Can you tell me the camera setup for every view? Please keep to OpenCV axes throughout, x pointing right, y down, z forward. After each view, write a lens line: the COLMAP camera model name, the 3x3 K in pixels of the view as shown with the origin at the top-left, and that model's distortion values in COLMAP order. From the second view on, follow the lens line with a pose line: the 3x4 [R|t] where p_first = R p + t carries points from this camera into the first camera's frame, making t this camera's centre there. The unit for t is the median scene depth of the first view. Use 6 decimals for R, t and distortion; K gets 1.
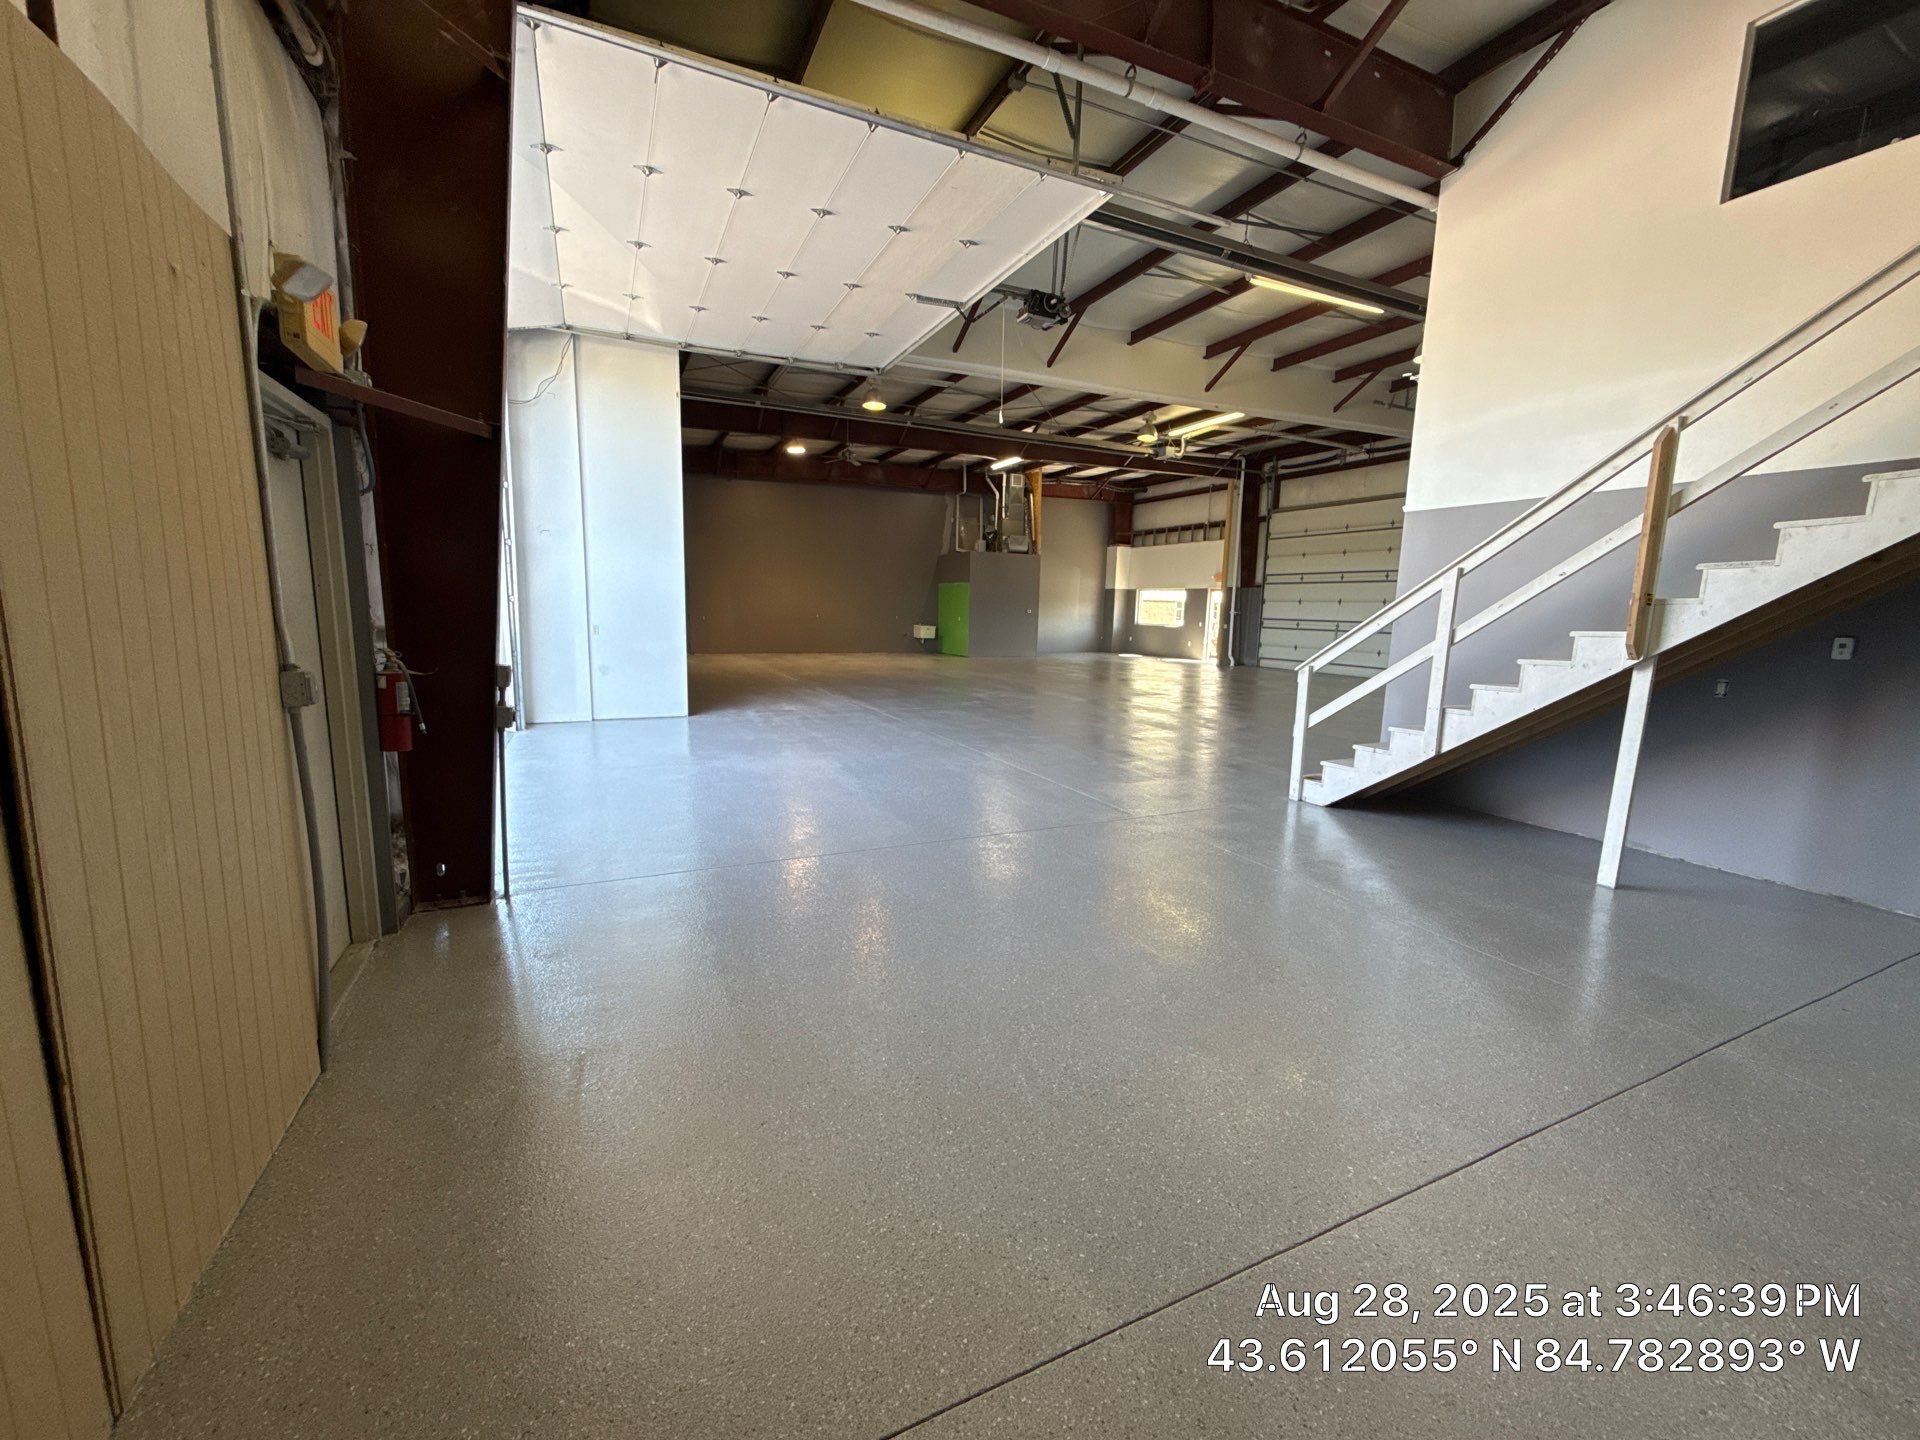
lens RADIAL K [[763.6, 0, 968.6], [0, 763.6, 725.1], [0, 0, 1]] dist [0.000305, -0.000306]
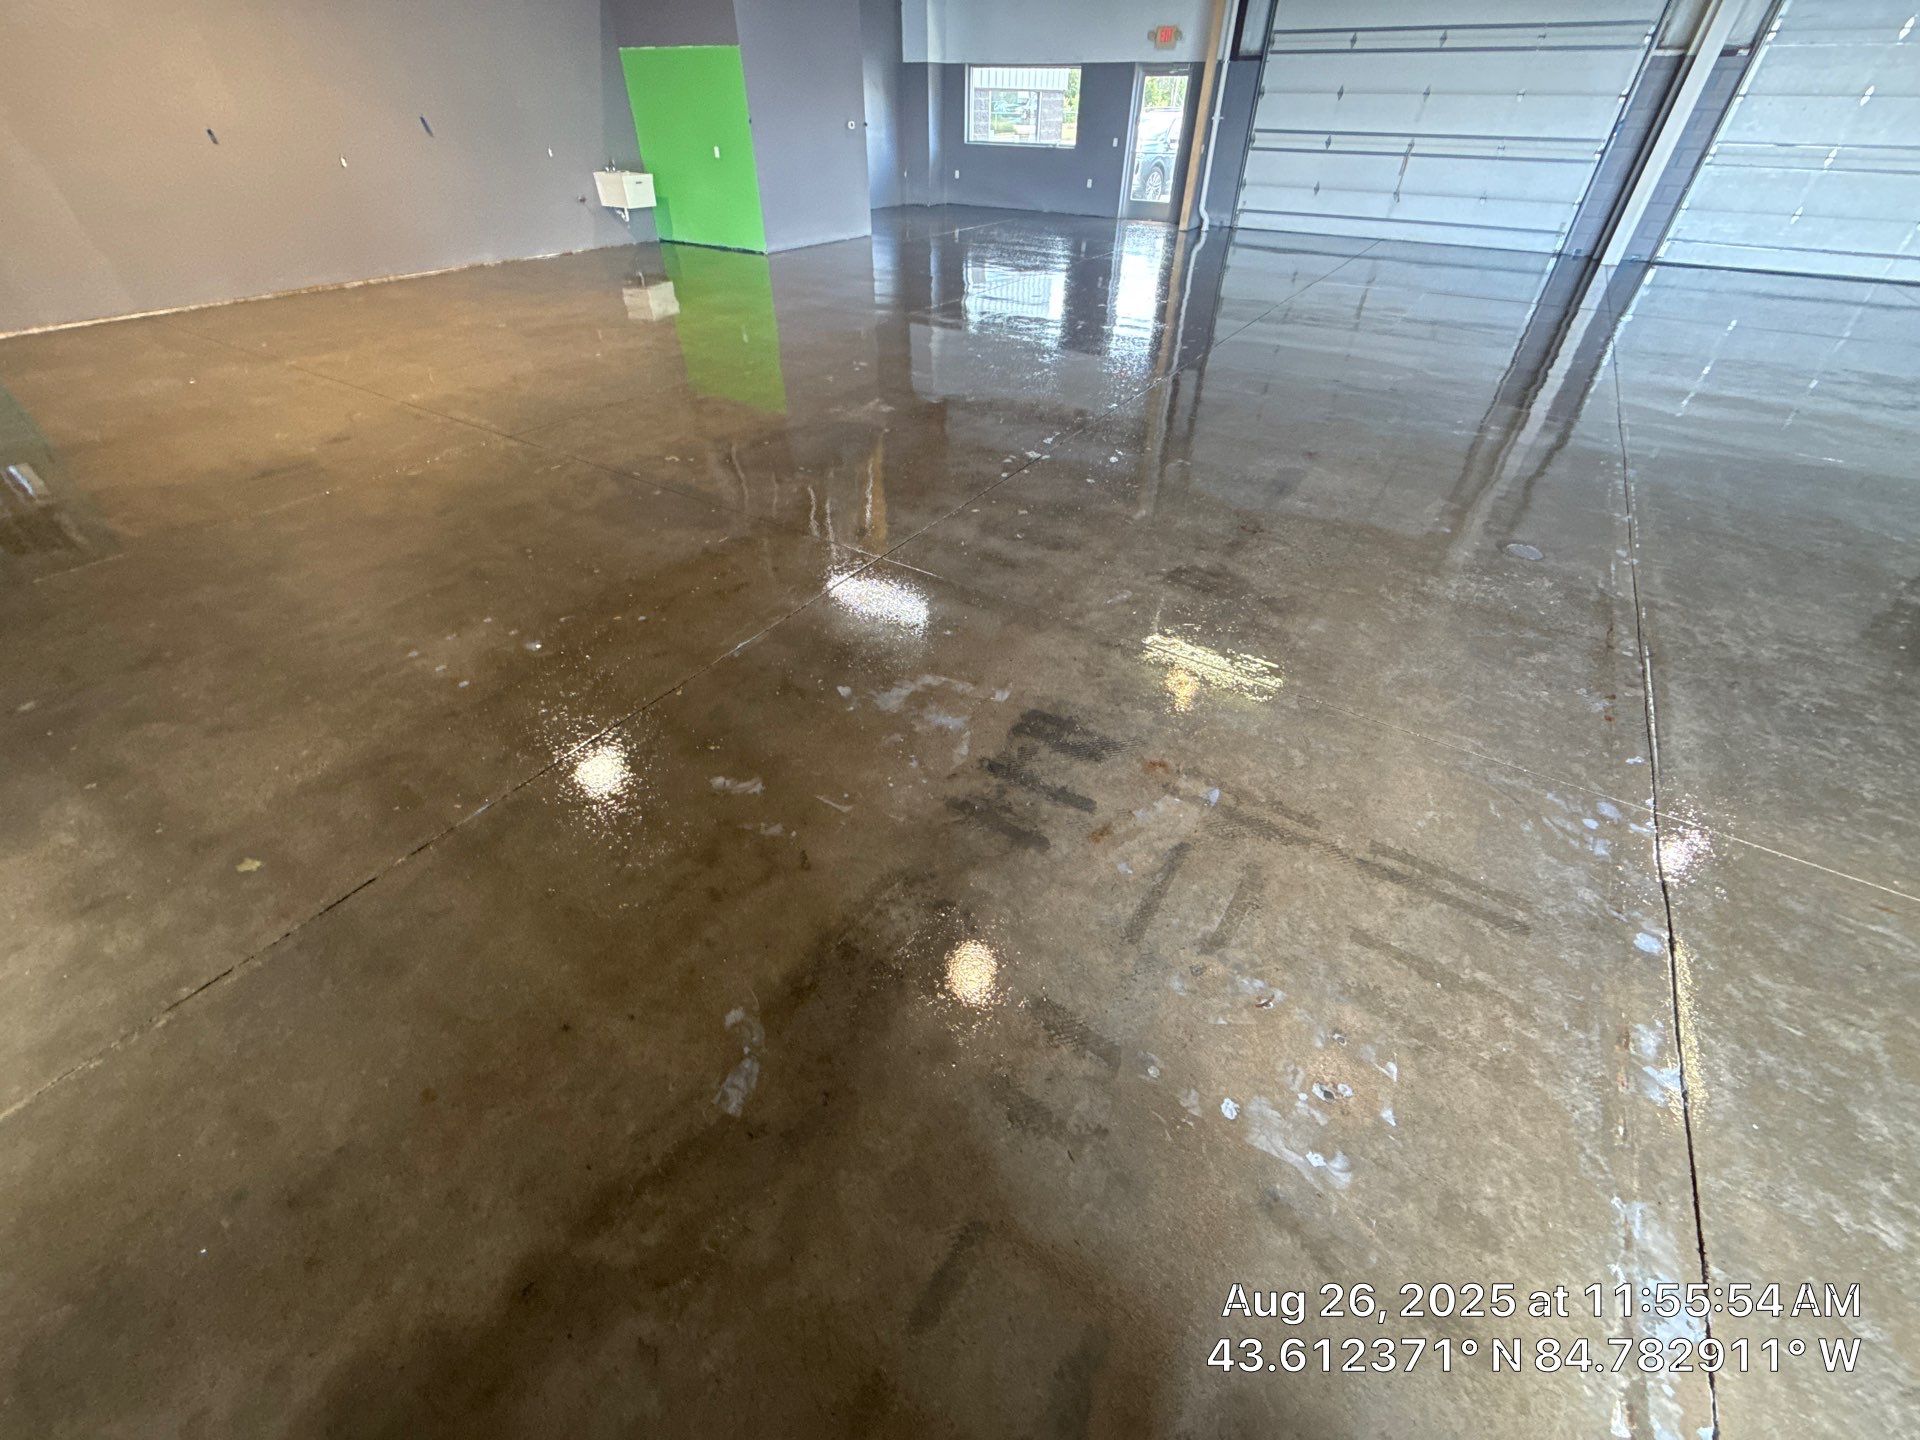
lens RADIAL K [[763.6, 0, 953.5], [0, 763.6, 717.5], [0, 0, 1]] dist [0.000305, -0.000306]
pose [[0.853759, -0.339474, 0.394782, -0.192480], [0.090508, 0.843441, 0.529543, -0.090830], [-0.512741, -0.416371, 0.750820, 0.494157]]
